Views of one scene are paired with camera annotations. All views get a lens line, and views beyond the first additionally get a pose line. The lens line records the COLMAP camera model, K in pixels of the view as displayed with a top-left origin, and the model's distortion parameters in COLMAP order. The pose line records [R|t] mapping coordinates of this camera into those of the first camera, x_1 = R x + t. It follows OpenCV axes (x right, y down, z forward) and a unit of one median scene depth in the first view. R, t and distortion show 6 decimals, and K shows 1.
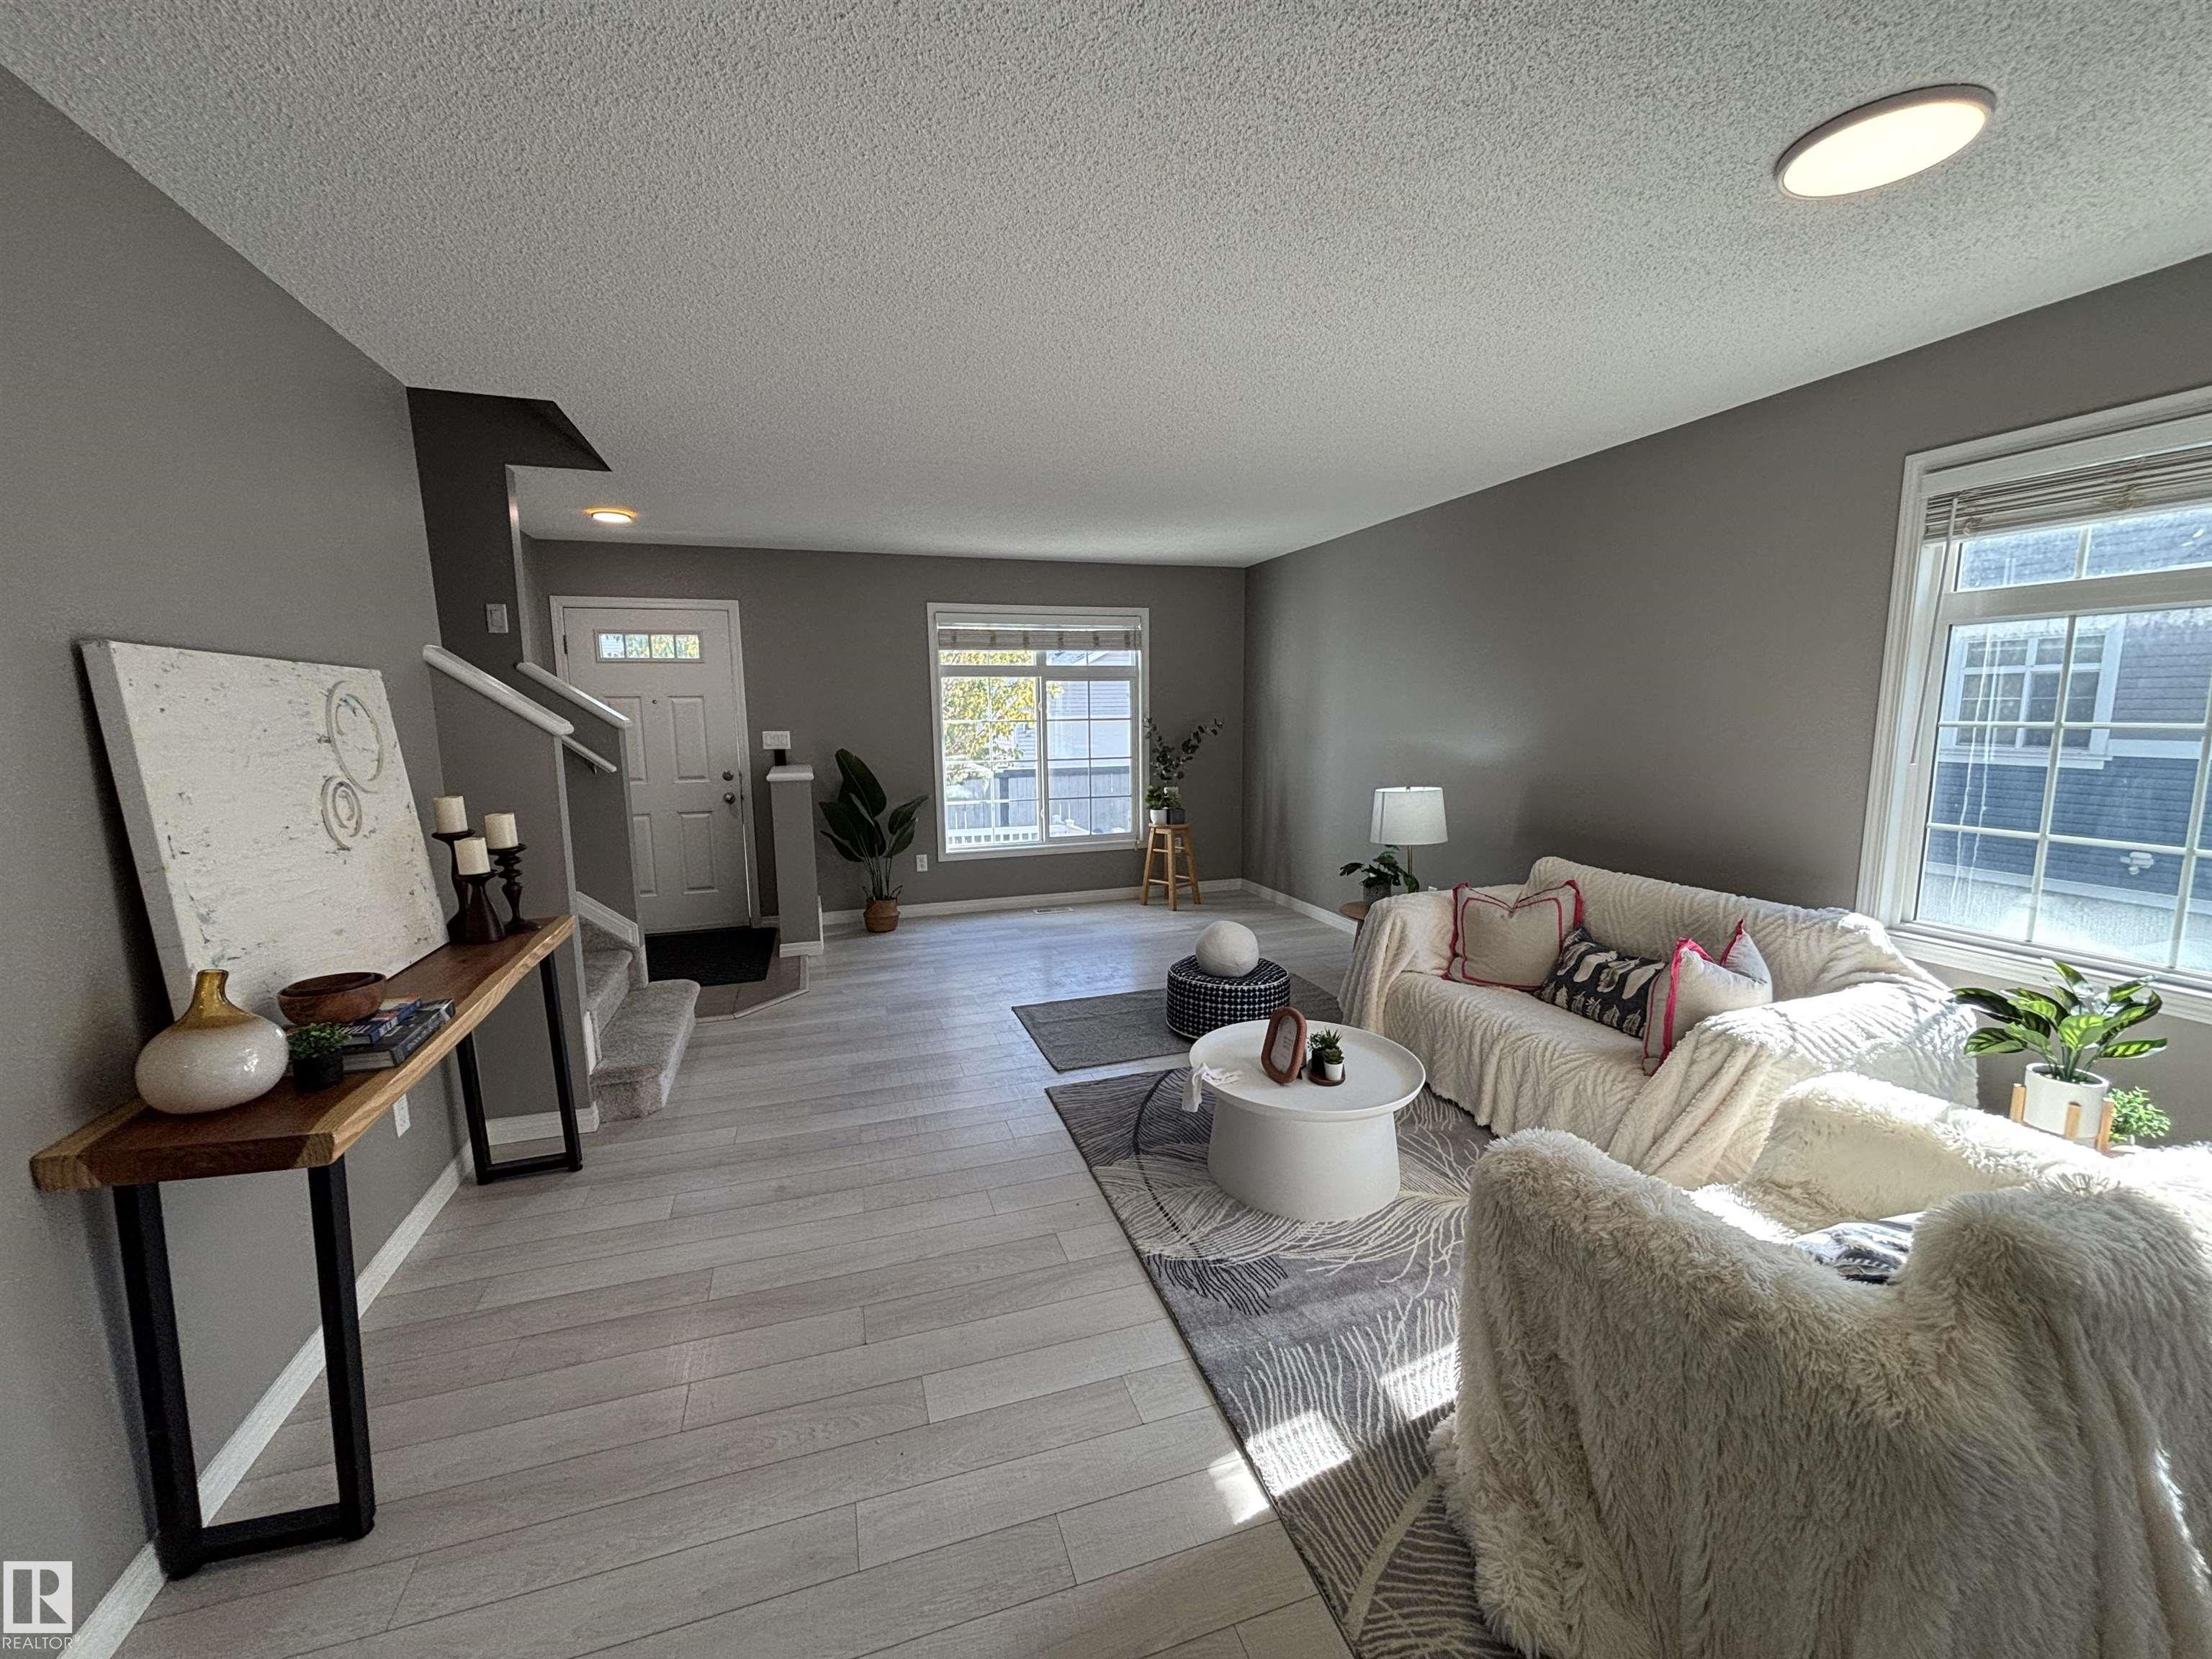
lens RADIAL K [[888.1, 0, 1094.3], [0, 888.1, 826.8], [0, 0, 1]] dist [-0.003909, 0.000066]
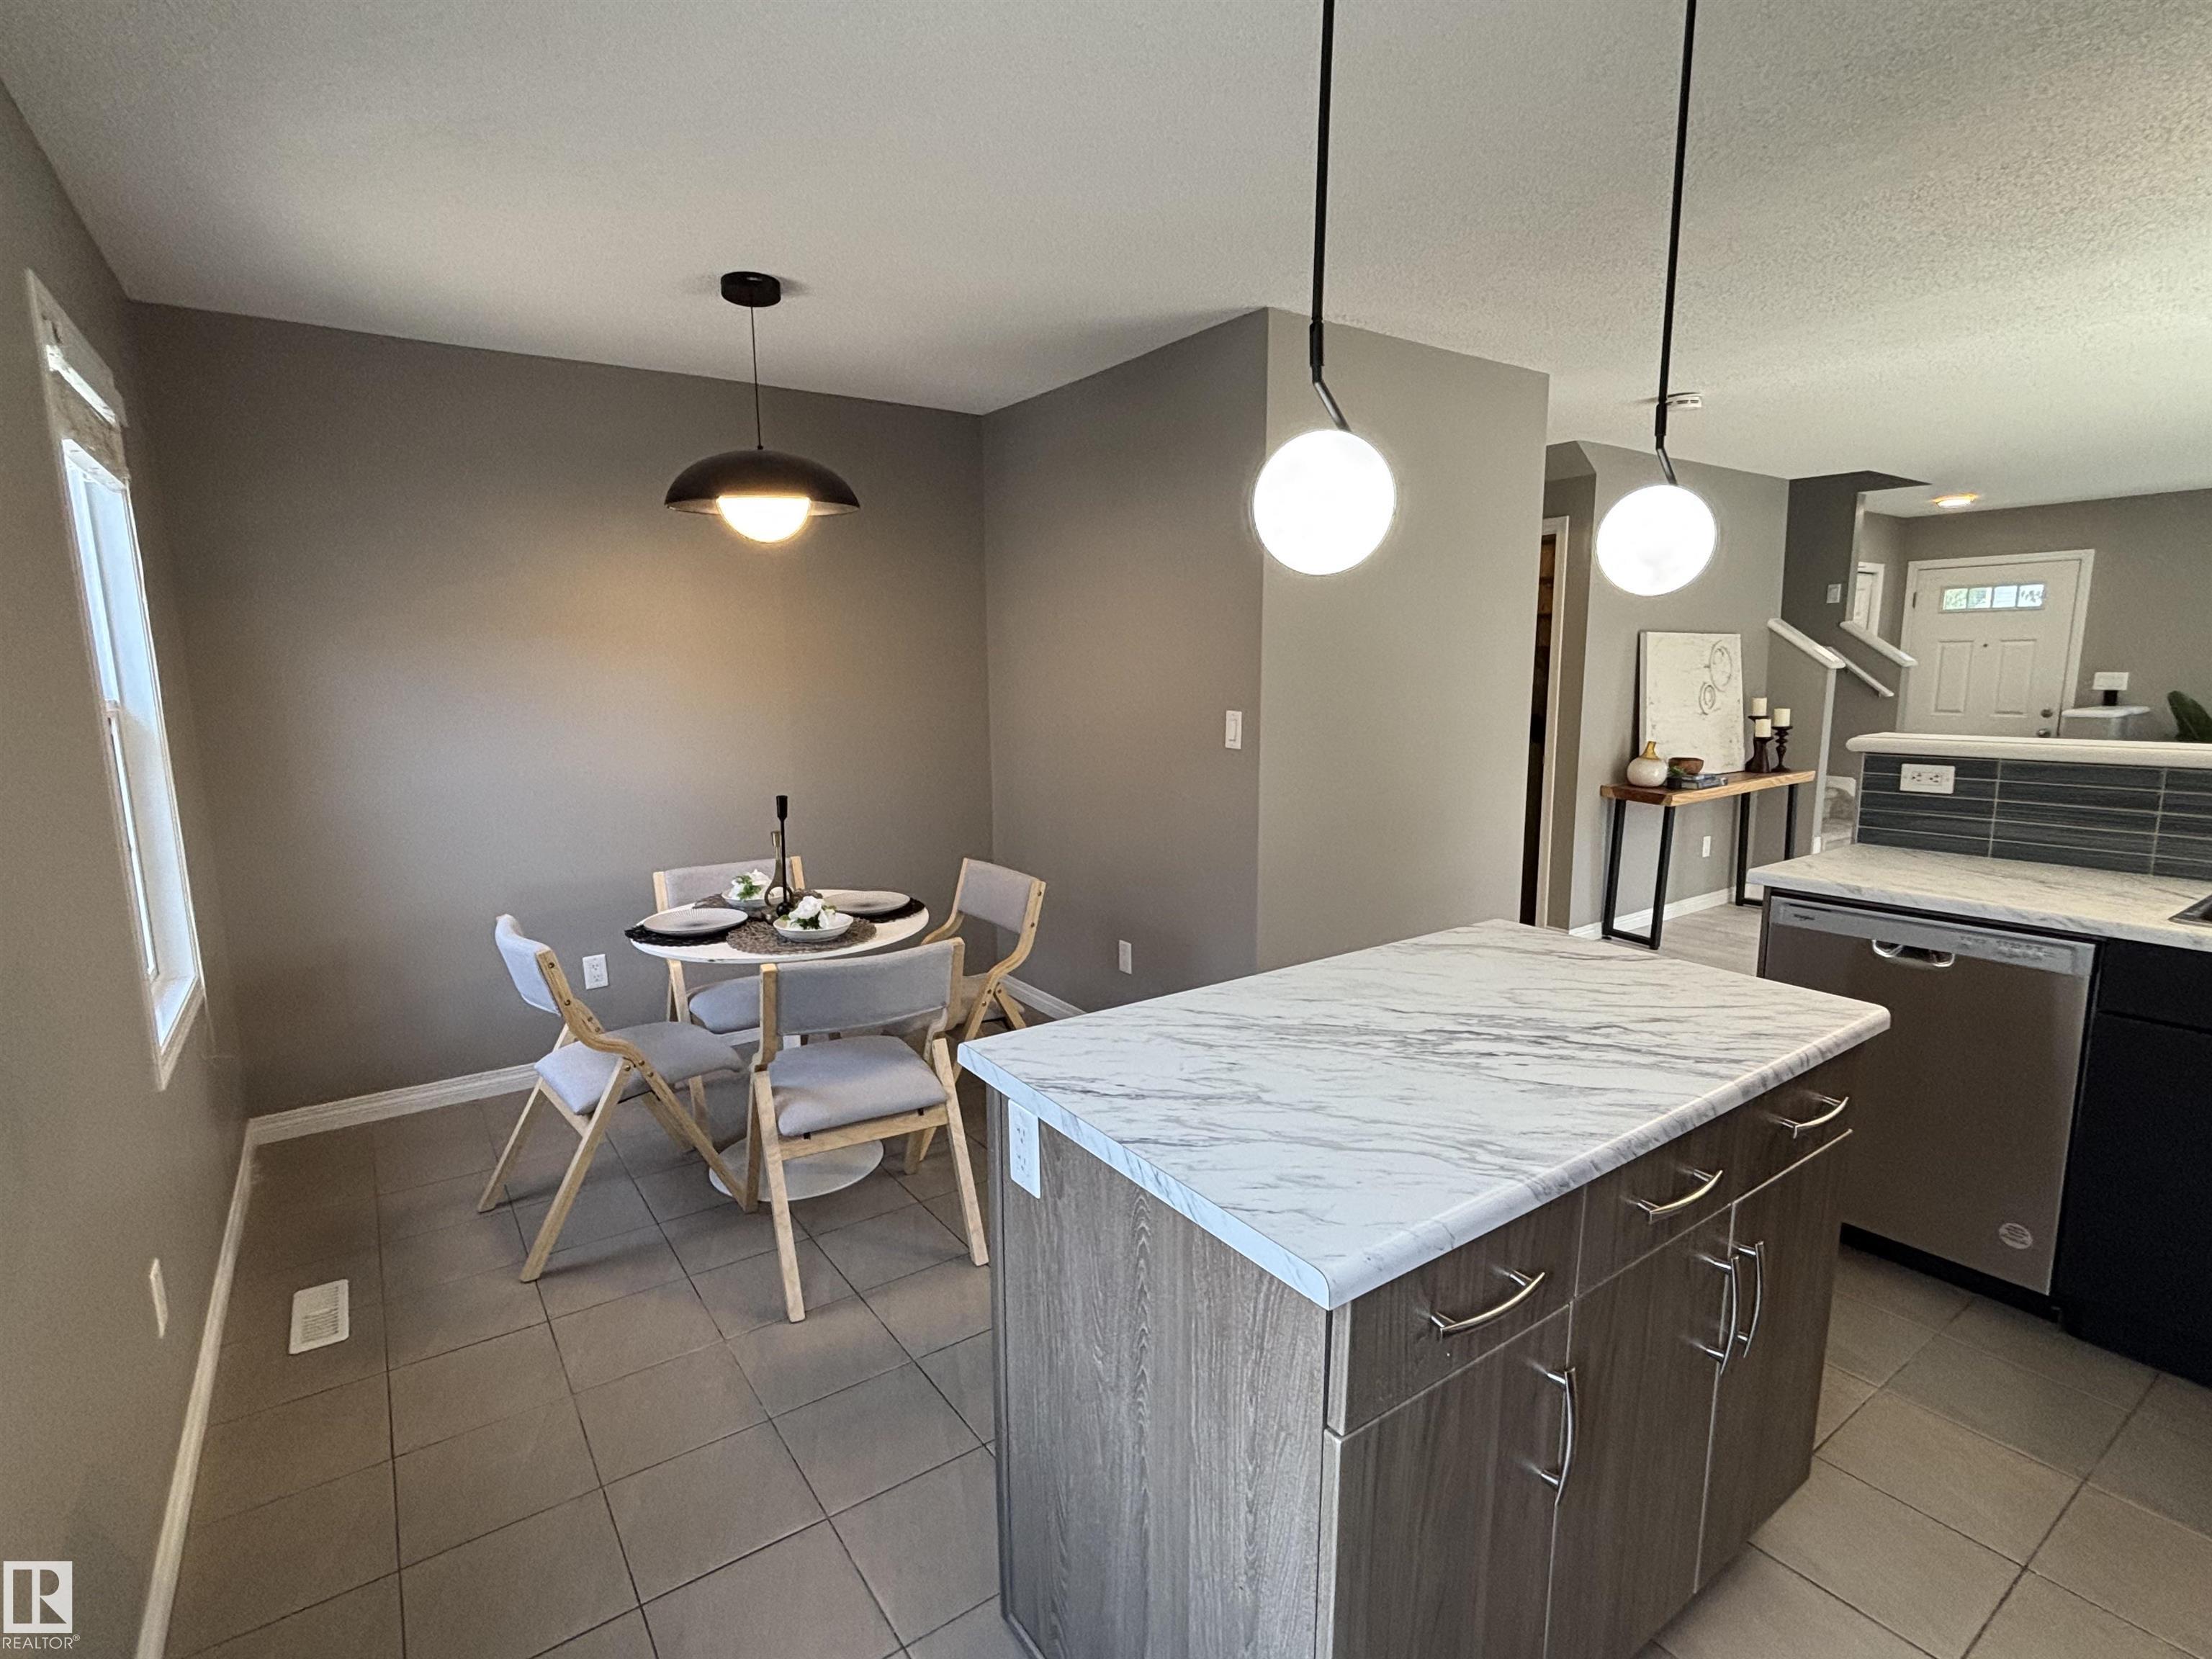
lens RADIAL K [[1069.7, 0, 1113.2], [0, 1069.7, 842.6], [0, 0, 1]] dist [0.019366, -0.001613]
pose [[0.304169, 0.168735, -0.937555, 1.020369], [-0.124280, 0.982805, 0.136559, 0.119976], [0.944477, 0.074983, 0.319909, -0.991084]]
